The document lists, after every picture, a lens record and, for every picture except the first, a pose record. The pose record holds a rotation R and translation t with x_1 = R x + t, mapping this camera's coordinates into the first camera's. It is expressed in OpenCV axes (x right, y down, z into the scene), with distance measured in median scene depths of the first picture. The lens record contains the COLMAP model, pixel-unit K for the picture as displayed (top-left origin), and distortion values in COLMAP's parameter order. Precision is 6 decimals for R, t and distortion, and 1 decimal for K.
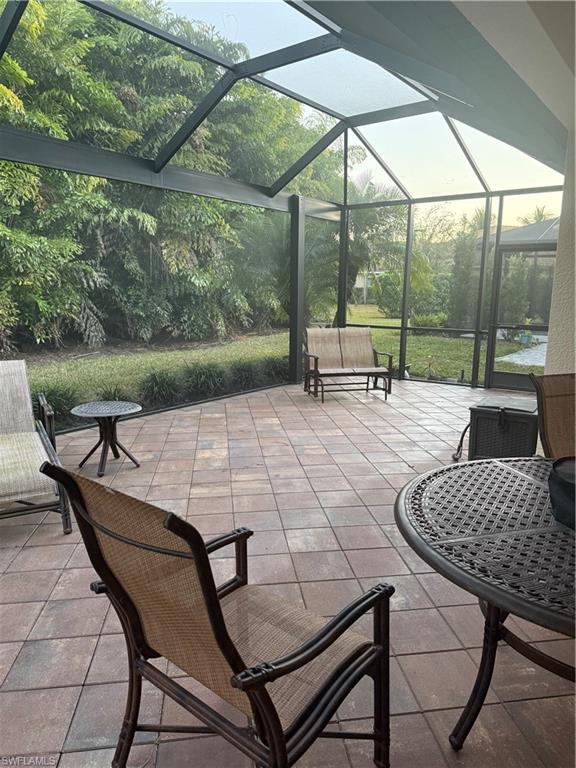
lens RADIAL K [[542.1, 0, 292.9], [0, 542.1, 388.1], [0, 0, 1]] dist [0.072657, -0.105902]
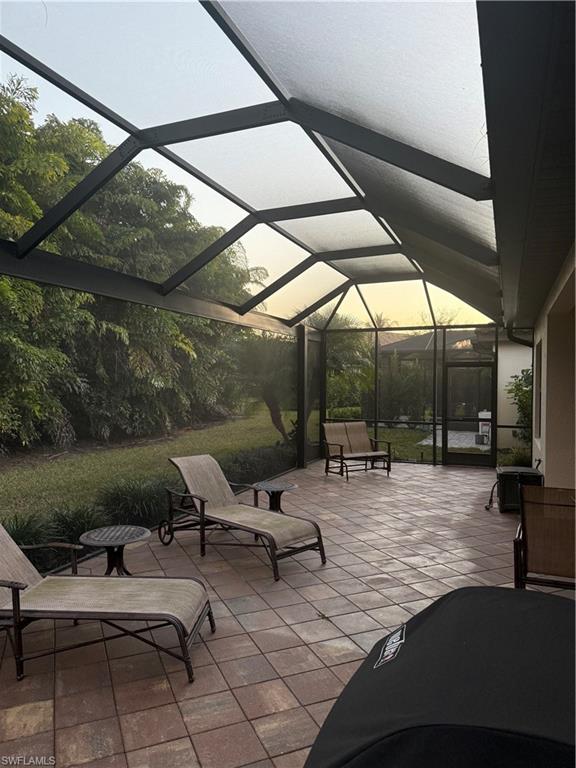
lens RADIAL K [[542.1, 0, 285.8], [0, 542.1, 385.3], [0, 0, 1]] dist [0.072657, -0.105902]
pose [[0.965889, -0.011744, 0.258690, -0.272849], [0.055746, 0.984980, -0.163425, 0.004444], [-0.252885, 0.172271, 0.952036, -0.156868]]
